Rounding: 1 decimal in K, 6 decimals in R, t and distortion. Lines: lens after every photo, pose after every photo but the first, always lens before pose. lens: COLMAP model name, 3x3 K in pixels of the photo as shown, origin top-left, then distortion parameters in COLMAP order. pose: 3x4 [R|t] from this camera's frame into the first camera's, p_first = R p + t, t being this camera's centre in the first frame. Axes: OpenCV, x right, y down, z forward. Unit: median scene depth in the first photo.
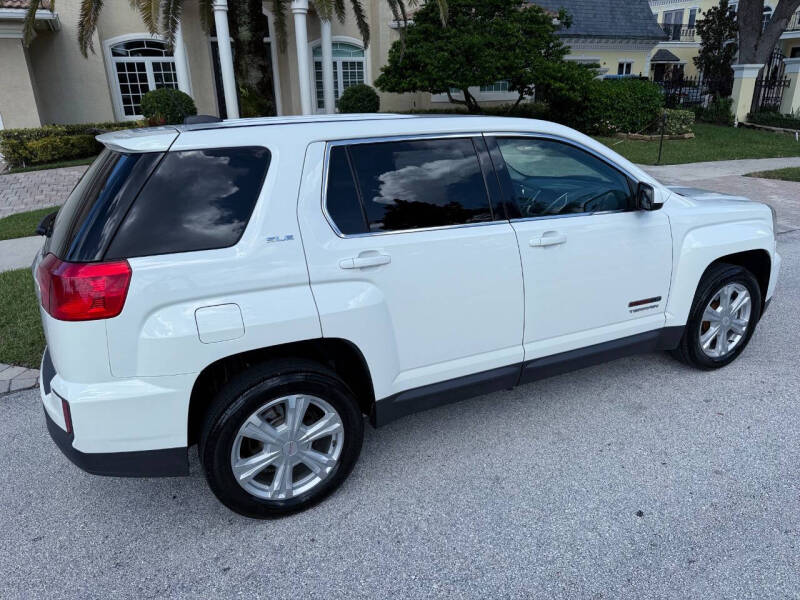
lens RADIAL K [[566.6, 0, 400.0], [0, 566.6, 300.0], [0, 0, 1]] dist [0.036211, -0.037728]
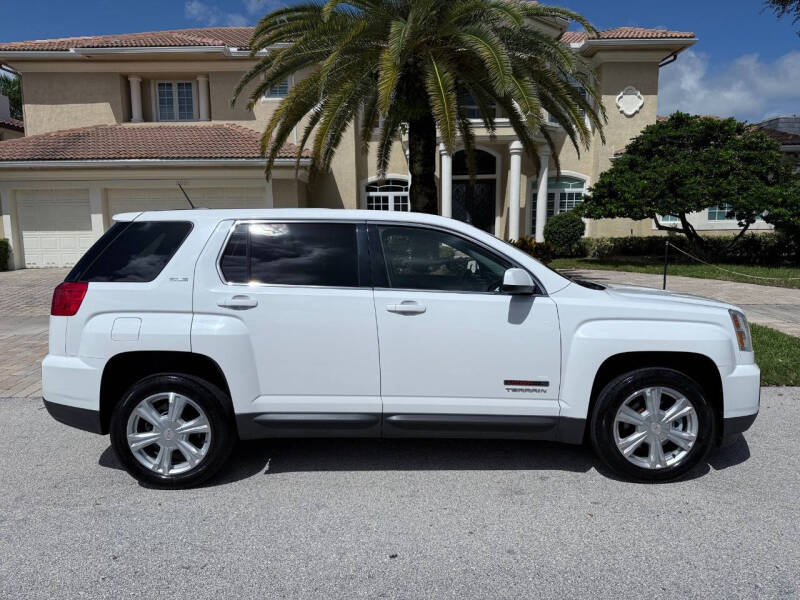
lens RADIAL K [[566.6, 0, 400.0], [0, 566.6, 300.0], [0, 0, 1]] dist [0.036211, -0.037728]
pose [[0.891923, 0.069108, -0.446875, 0.152532], [-0.165330, 0.969668, -0.180028, 0.017908], [0.420879, 0.234453, 0.876295, -0.006196]]
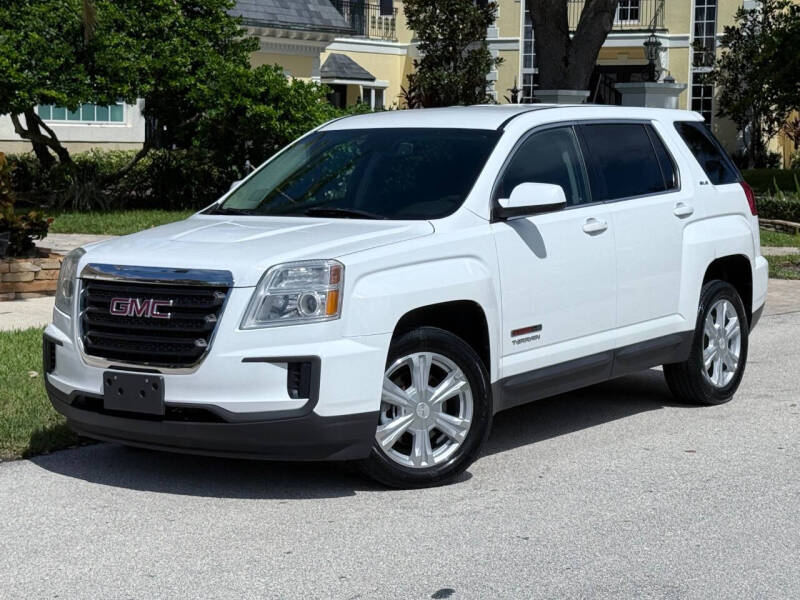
lens RADIAL K [[1749.2, 0, 400.0], [0, 1749.2, 300.0], [0, 0, 1]] dist [0.049954, 0.359277]
pose [[0.883926, -0.010825, 0.467502, -0.312635], [0.132801, 0.964381, -0.228763, 0.135564], [-0.448374, 0.264294, 0.853879, -0.284087]]
